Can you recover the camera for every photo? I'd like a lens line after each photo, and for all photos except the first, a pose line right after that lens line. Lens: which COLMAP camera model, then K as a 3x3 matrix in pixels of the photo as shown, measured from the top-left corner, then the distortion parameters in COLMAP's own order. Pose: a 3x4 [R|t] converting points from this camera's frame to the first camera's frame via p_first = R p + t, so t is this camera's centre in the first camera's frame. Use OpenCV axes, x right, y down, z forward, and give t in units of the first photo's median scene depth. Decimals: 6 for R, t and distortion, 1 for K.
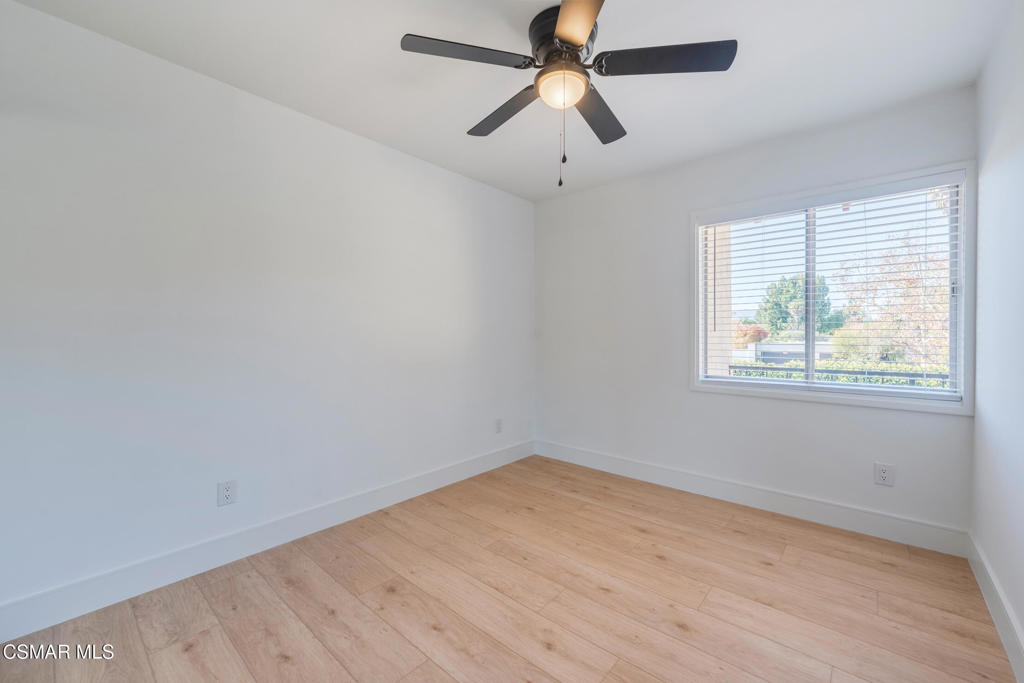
lens RADIAL K [[414.4, 0, 511.5], [0, 414.4, 336.8], [0, 0, 1]] dist [0.000104, -0.000075]
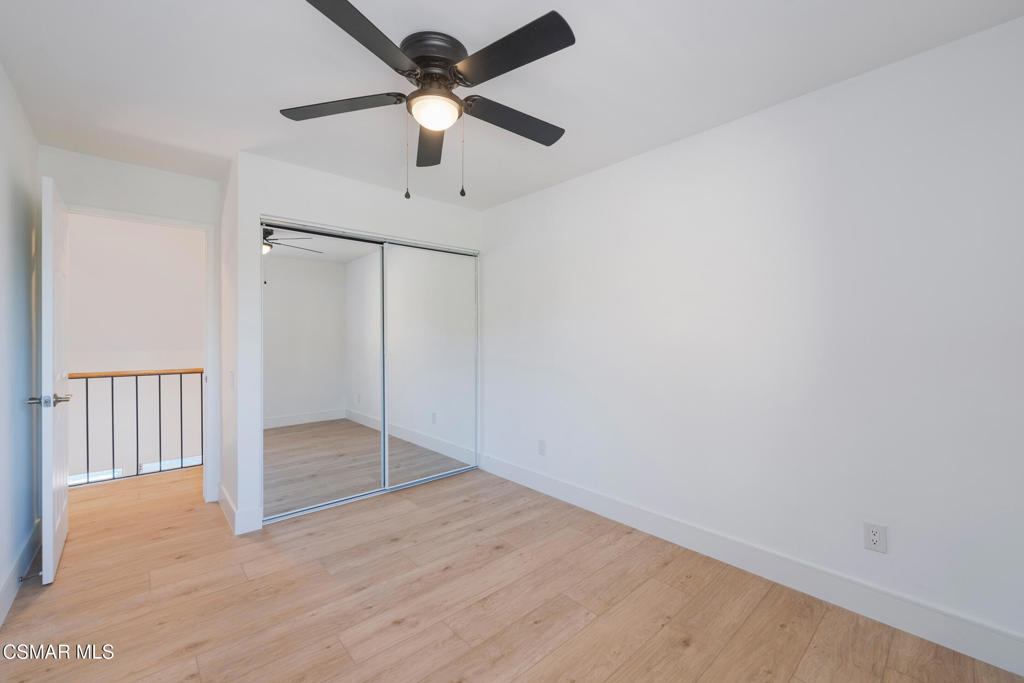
lens RADIAL K [[414.4, 0, 511.1], [0, 414.4, 339.4], [0, 0, 1]] dist [0.000104, -0.000075]
pose [[-0.111162, 0.008371, -0.993767, 0.947685], [-0.010412, 0.999900, 0.009587, -0.048699], [0.993748, 0.011412, -0.111063, 1.130101]]
